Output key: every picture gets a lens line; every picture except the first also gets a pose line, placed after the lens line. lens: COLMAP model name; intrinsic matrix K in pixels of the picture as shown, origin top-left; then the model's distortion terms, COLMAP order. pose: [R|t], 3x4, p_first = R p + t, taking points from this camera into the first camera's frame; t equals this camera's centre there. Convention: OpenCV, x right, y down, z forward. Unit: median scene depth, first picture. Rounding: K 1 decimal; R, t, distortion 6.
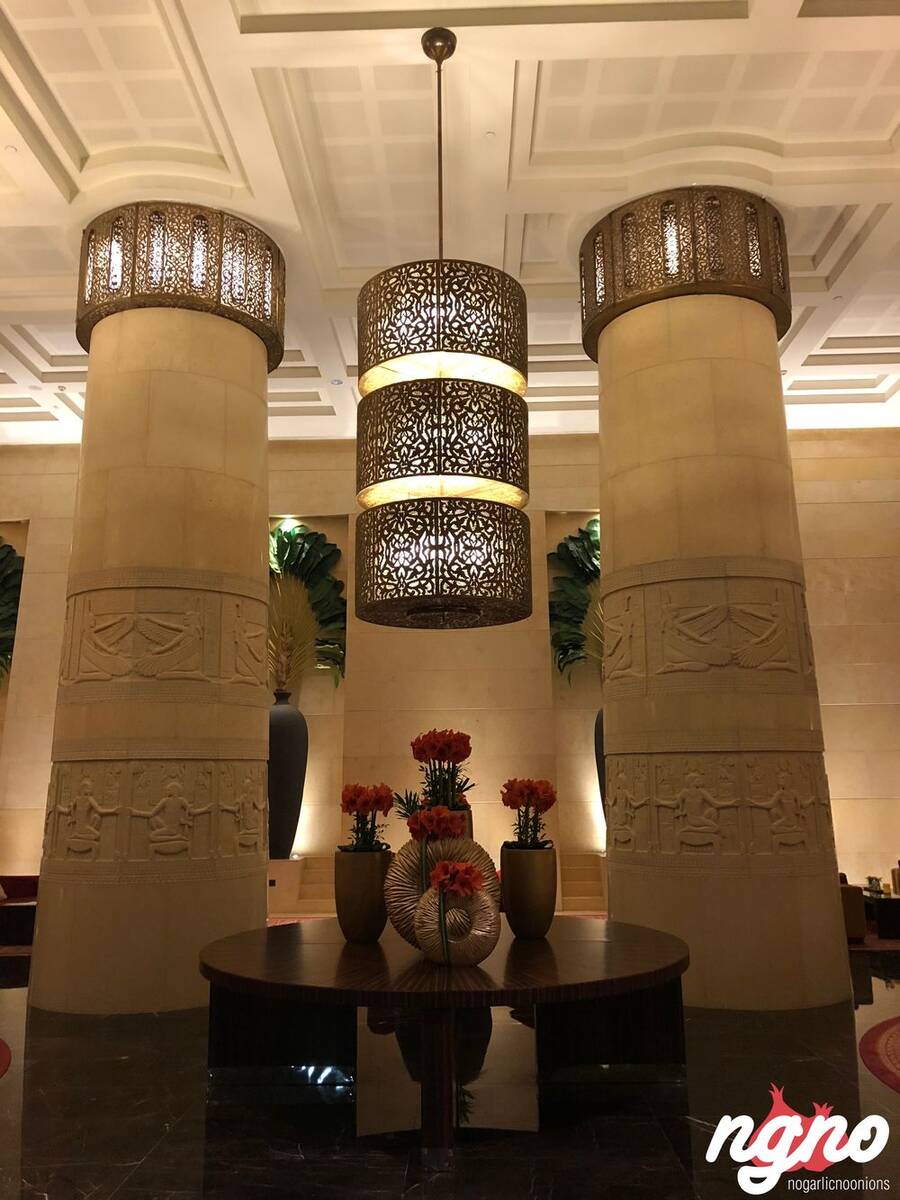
lens RADIAL K [[966.4, 0, 442.7], [0, 966.4, 605.0], [0, 0, 1]] dist [0.043855, -0.053981]
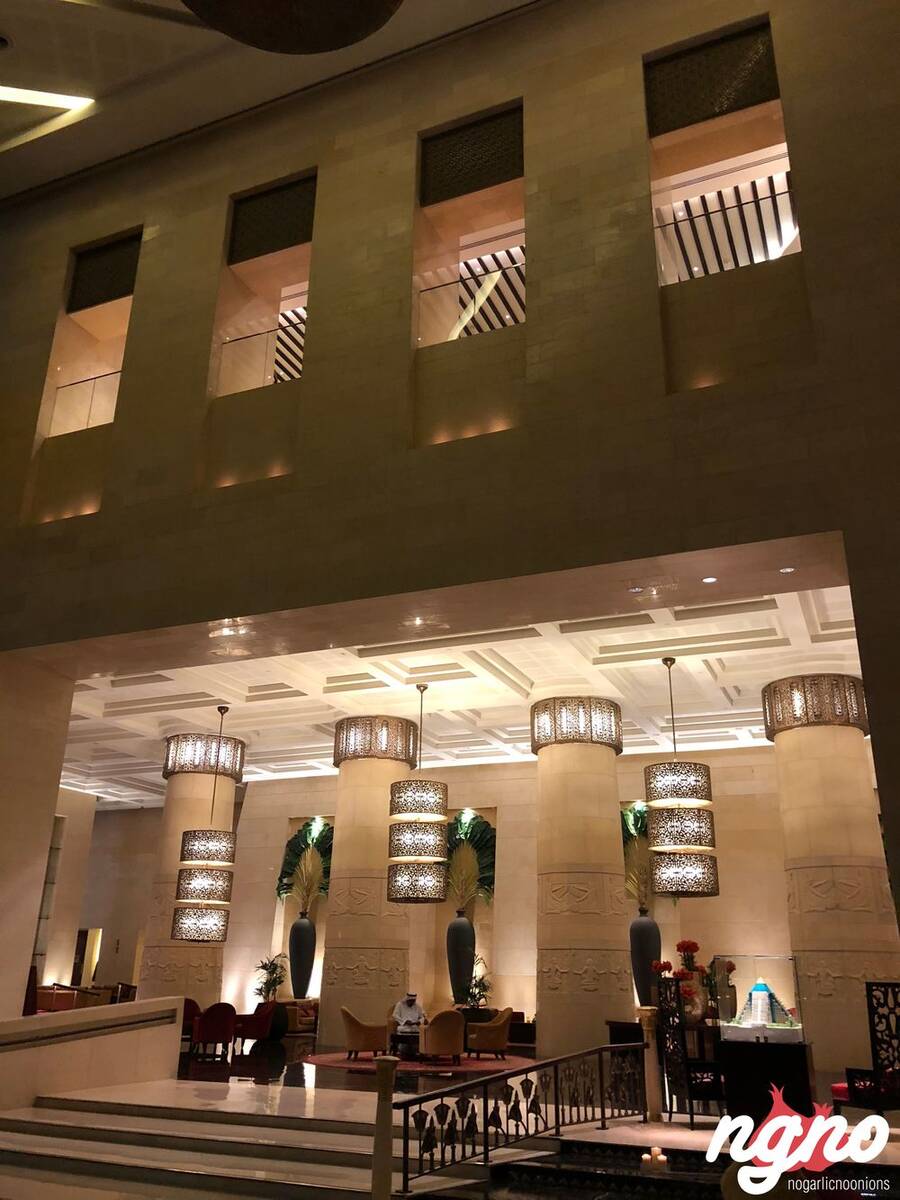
lens RADIAL K [[966.4, 0, 438.6], [0, 966.4, 597.9], [0, 0, 1]] dist [0.043855, -0.053981]
pose [[0.922306, -0.116431, -0.368504, 0.338300], [0.045435, 0.979592, -0.195792, -0.220268], [0.383780, 0.163837, 0.908774, -1.357597]]
